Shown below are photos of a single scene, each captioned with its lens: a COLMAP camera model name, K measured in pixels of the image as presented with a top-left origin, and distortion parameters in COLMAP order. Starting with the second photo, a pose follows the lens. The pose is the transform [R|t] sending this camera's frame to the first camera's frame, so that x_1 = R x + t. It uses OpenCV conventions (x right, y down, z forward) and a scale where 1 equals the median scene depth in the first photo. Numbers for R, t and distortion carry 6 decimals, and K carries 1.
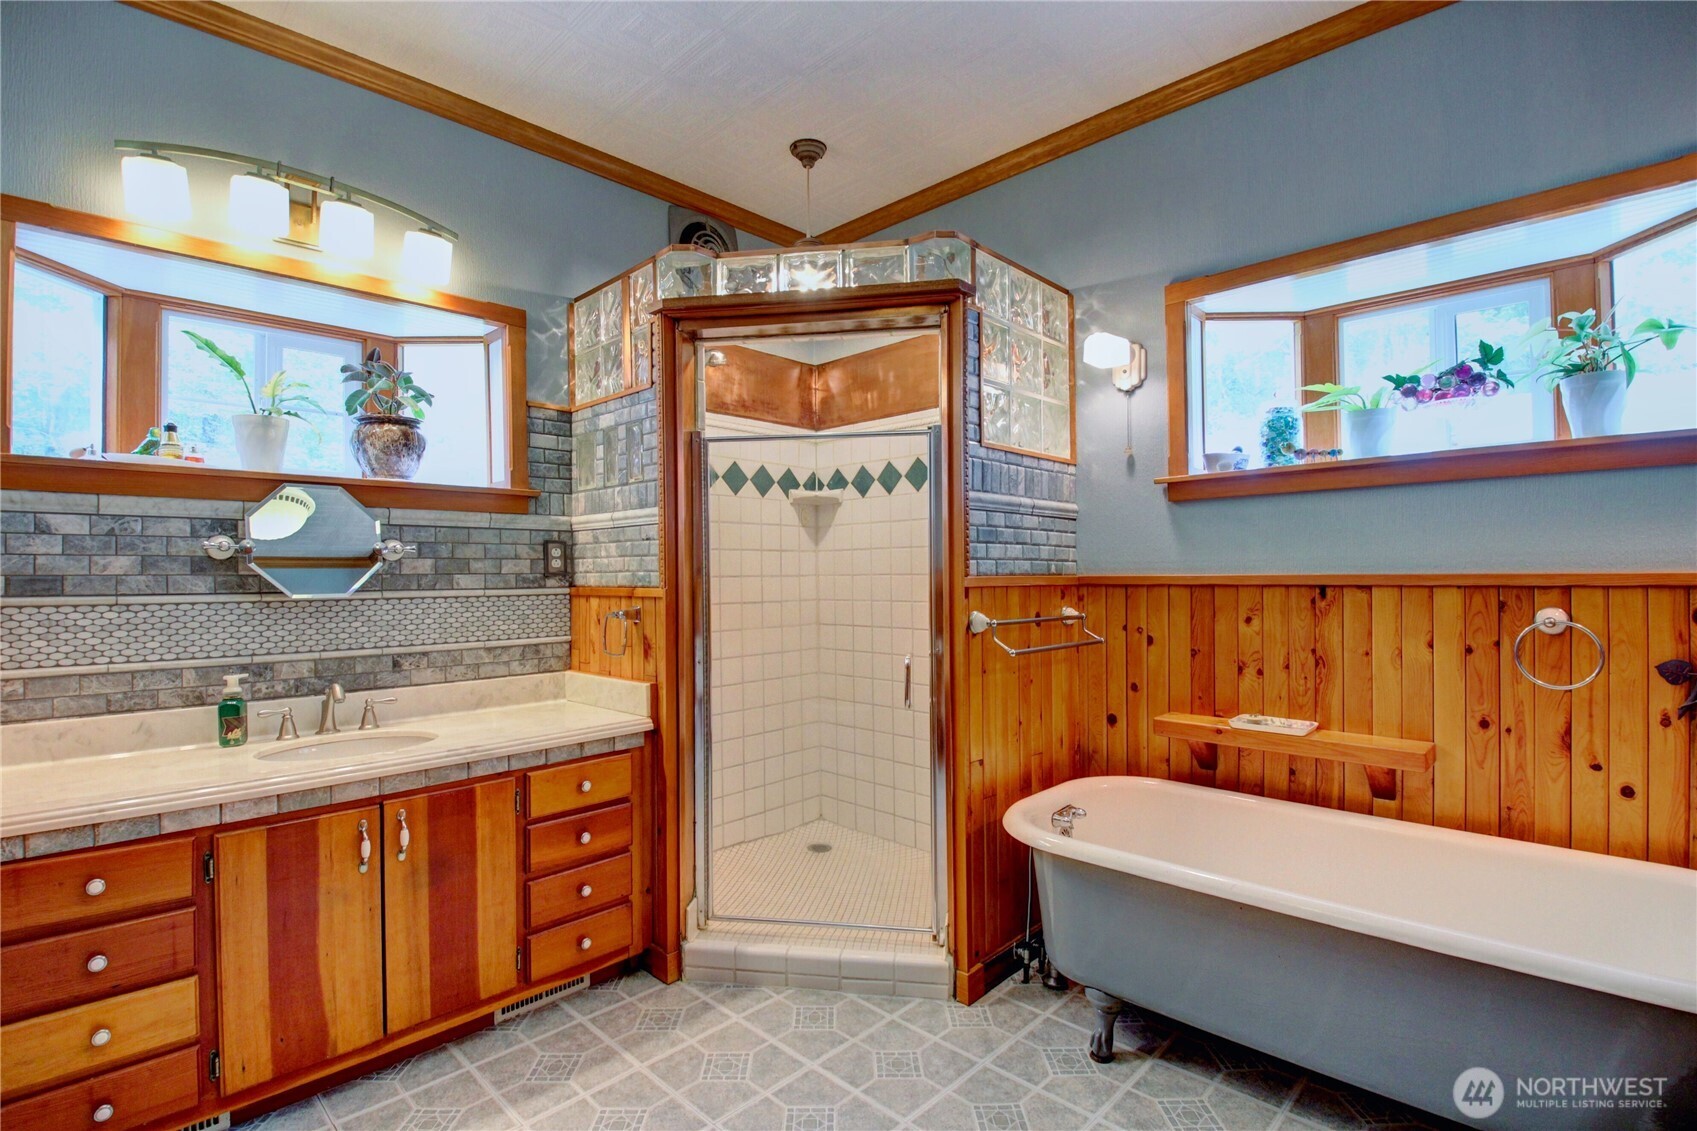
lens RADIAL K [[786.0, 0, 841.9], [0, 786.0, 566.4], [0, 0, 1]] dist [0.001139, -0.018099]
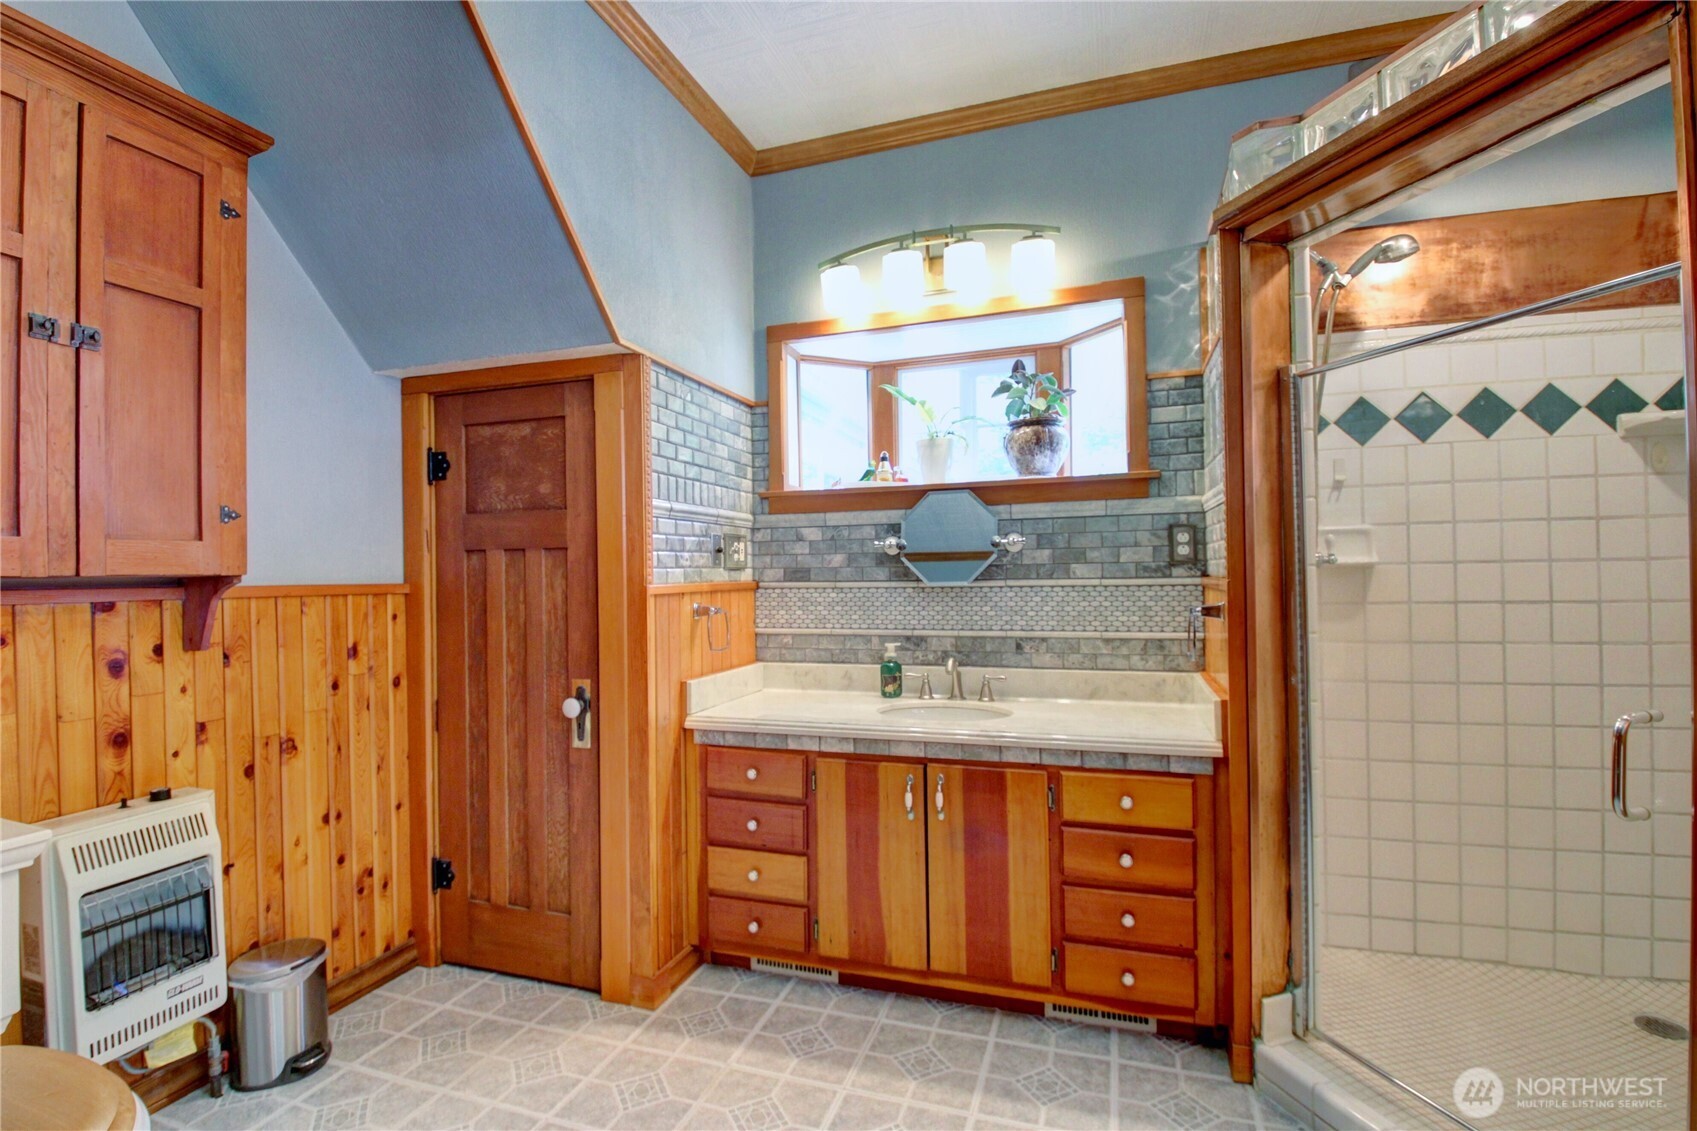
lens RADIAL K [[786.0, 0, 847.4], [0, 786.0, 568.7], [0, 0, 1]] dist [0.001139, -0.018099]
pose [[0.429097, -0.003510, -0.903252, 0.327421], [0.022124, 0.999733, 0.006626, 0.003951], [0.902987, -0.022826, 0.429060, 0.332454]]
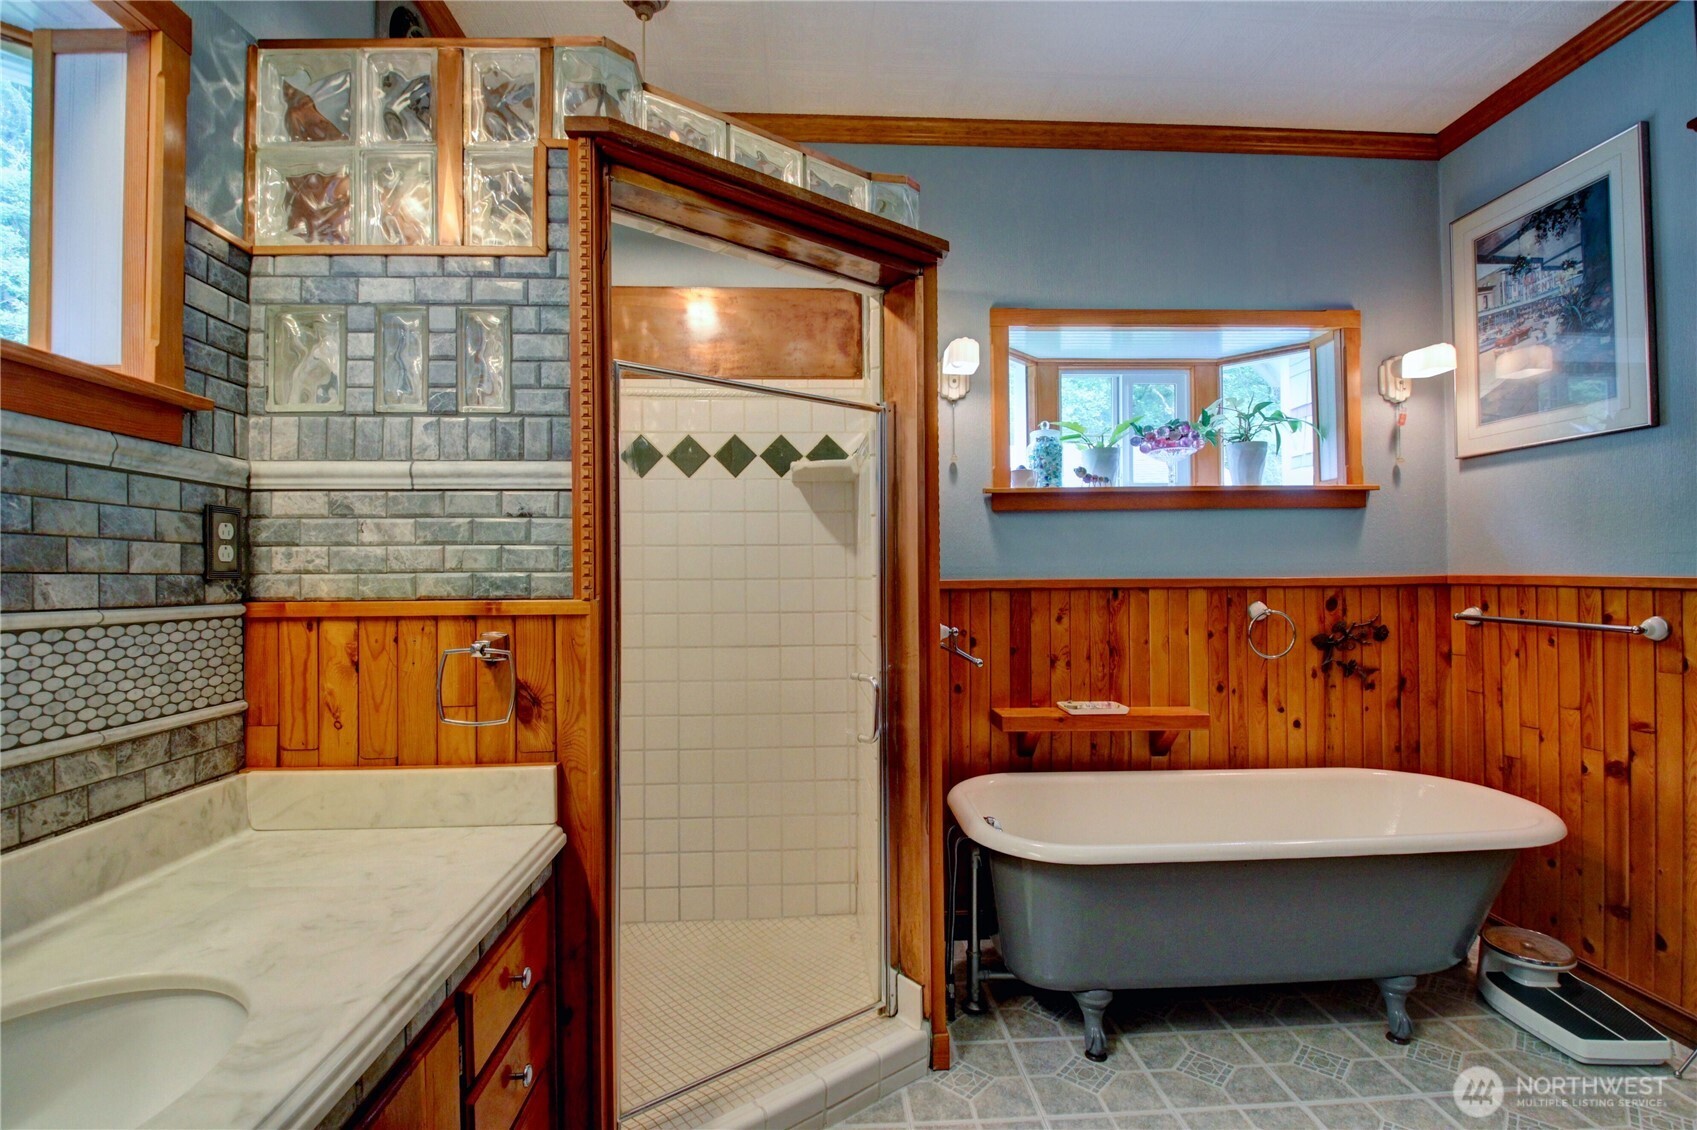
lens RADIAL K [[786.0, 0, 836.9], [0, 786.0, 567.1], [0, 0, 1]] dist [0.001139, -0.018099]
pose [[0.683028, 0.013978, 0.730258, -0.548560], [-0.005946, 0.999890, -0.013577, 0.010764], [-0.730368, 0.004931, 0.683036, 0.470130]]
